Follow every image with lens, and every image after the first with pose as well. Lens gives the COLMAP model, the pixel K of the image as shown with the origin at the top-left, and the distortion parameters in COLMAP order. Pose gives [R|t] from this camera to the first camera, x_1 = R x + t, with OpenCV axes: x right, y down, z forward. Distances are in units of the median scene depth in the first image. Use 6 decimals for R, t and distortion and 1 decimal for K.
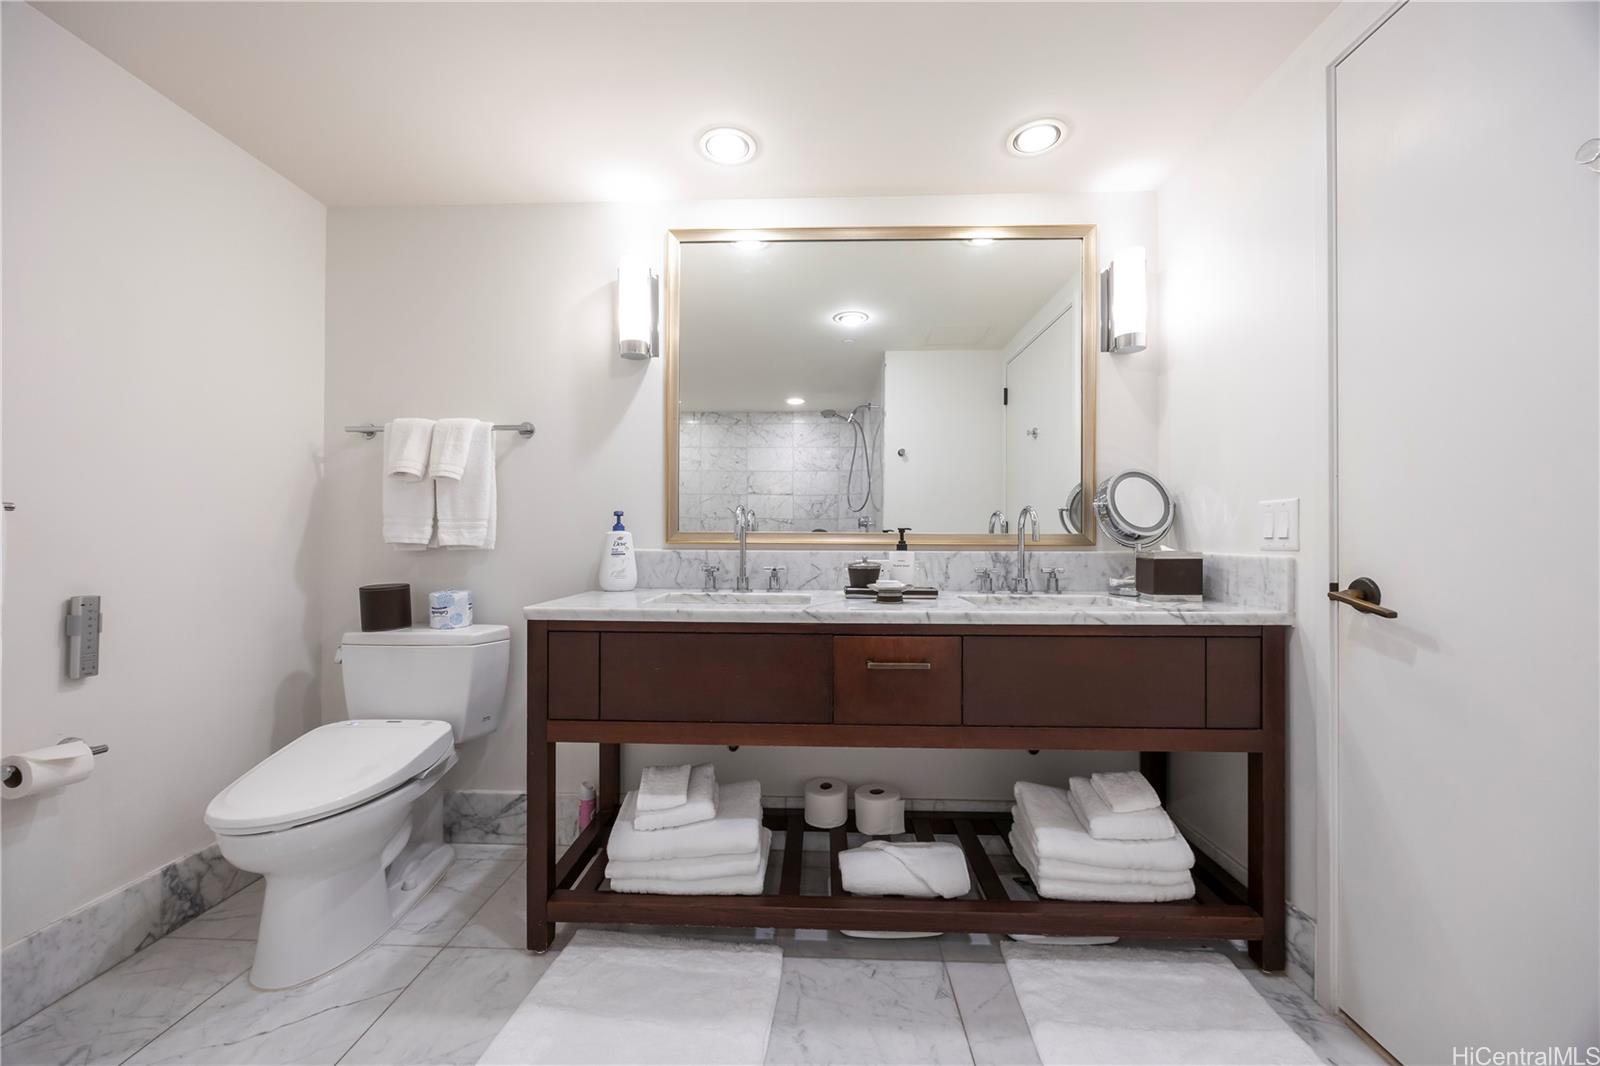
lens RADIAL K [[581.6, 0, 839.8], [0, 581.6, 534.0], [0, 0, 1]] dist [-0.002853, -0.000156]
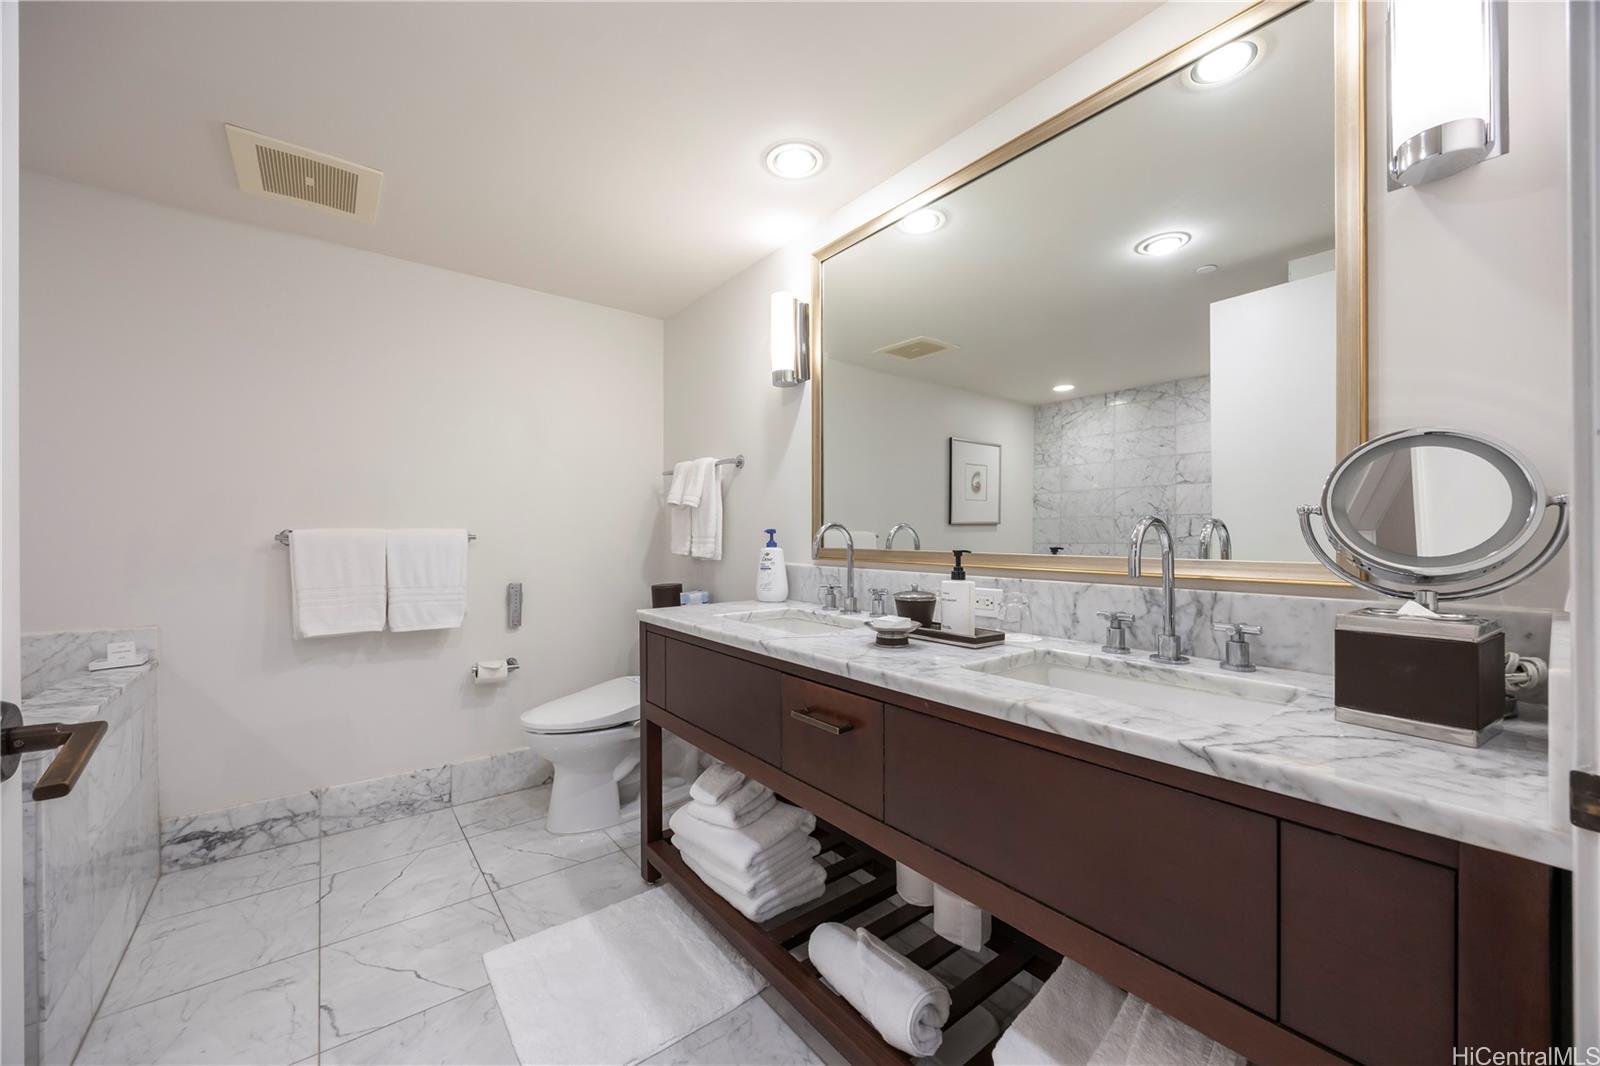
lens RADIAL K [[607.9, 0, 800.0], [0, 607.9, 533.0], [0, 0, 1]] dist [0.000104, -0.000018]
pose [[0.642330, -0.005864, -0.766406, 0.548954], [0.009808, 0.999952, 0.000569, -0.033102], [0.766365, -0.007882, 0.642357, 0.306844]]
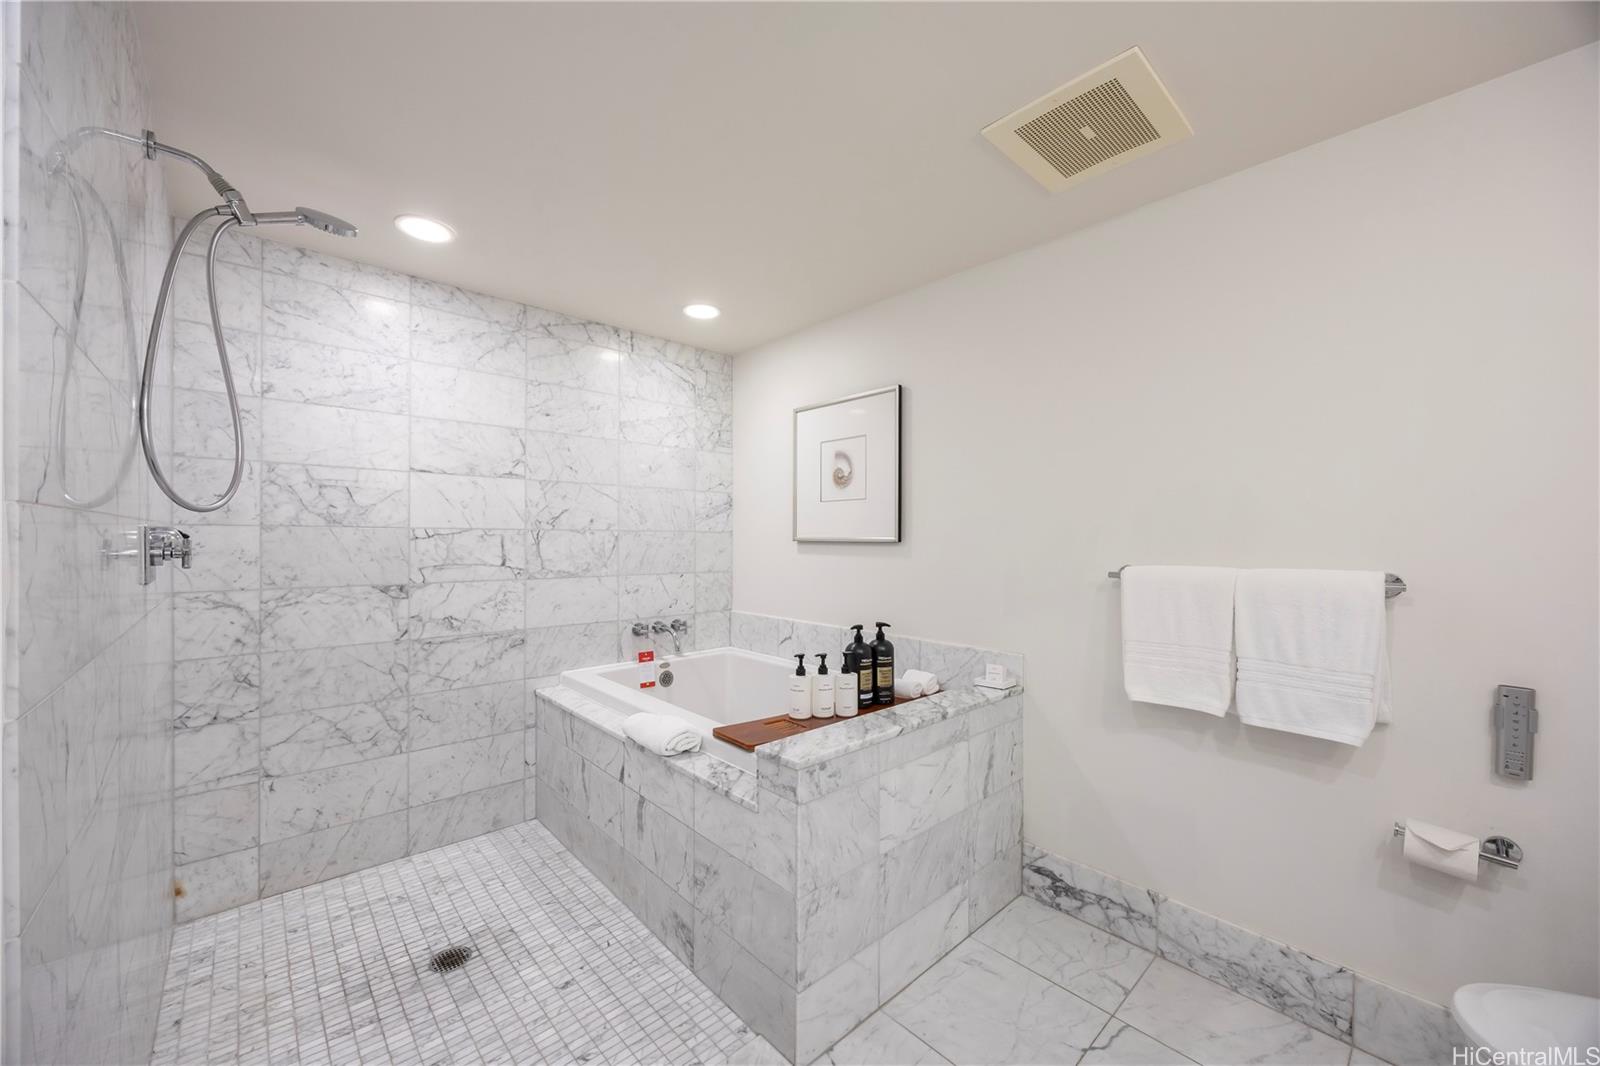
lens RADIAL K [[607.9, 0, 800.0], [0, 607.9, 533.0], [0, 0, 1]] dist [0.000104, -0.000018]
pose [[-0.716412, -0.010172, -0.697603, 0.121834], [-0.000549, 0.999902, -0.014016, -0.084917], [0.697677, -0.009658, -0.716348, 0.622258]]
